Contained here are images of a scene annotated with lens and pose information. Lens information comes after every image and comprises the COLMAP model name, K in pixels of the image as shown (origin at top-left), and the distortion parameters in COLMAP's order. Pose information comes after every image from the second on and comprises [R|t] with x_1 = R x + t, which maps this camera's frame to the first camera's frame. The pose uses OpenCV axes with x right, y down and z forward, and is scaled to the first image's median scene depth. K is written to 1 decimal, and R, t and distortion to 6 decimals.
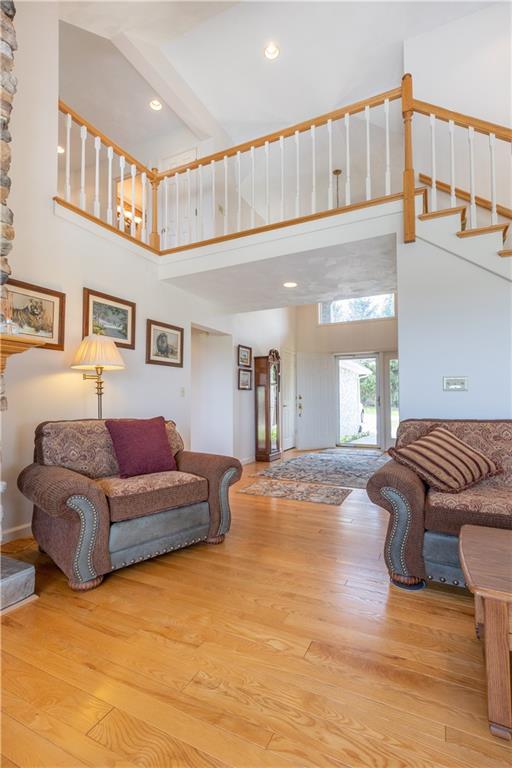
lens RADIAL K [[369.0, 0, 256.2], [0, 369.0, 383.4], [0, 0, 1]] dist [-0.002762, -0.000499]
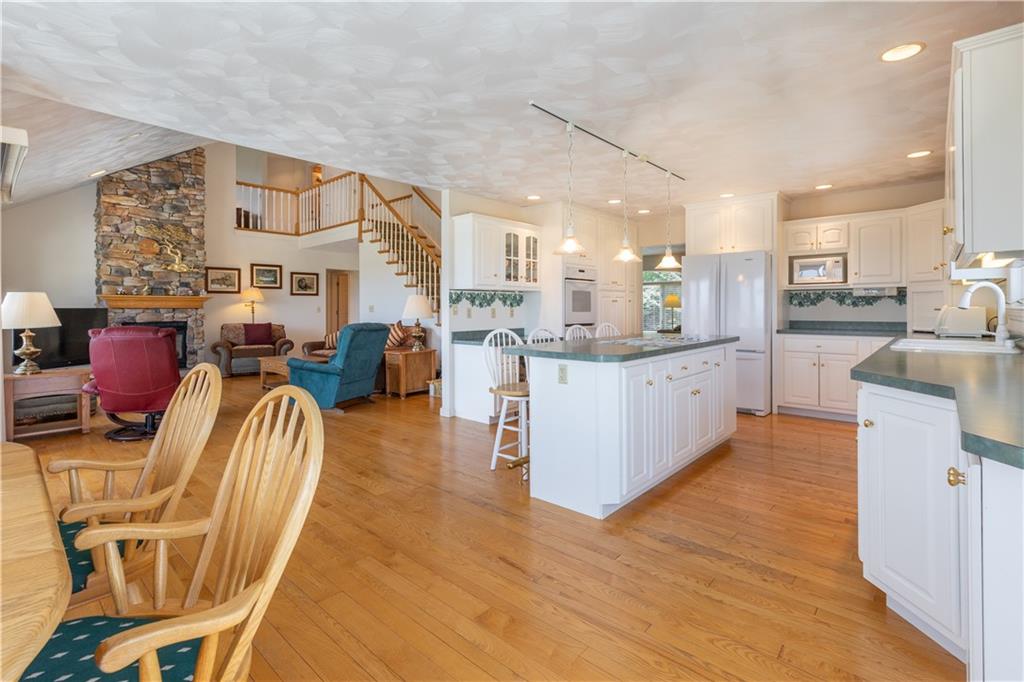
lens RADIAL K [[492.0, 0, 485.0], [0, 492.0, 296.1], [0, 0, 1]] dist [-0.002762, -0.000499]
pose [[0.945910, -0.009073, -0.324303, 1.755497], [0.017187, 0.999607, 0.022165, -0.105590], [0.323974, -0.026540, 0.945694, -1.286359]]
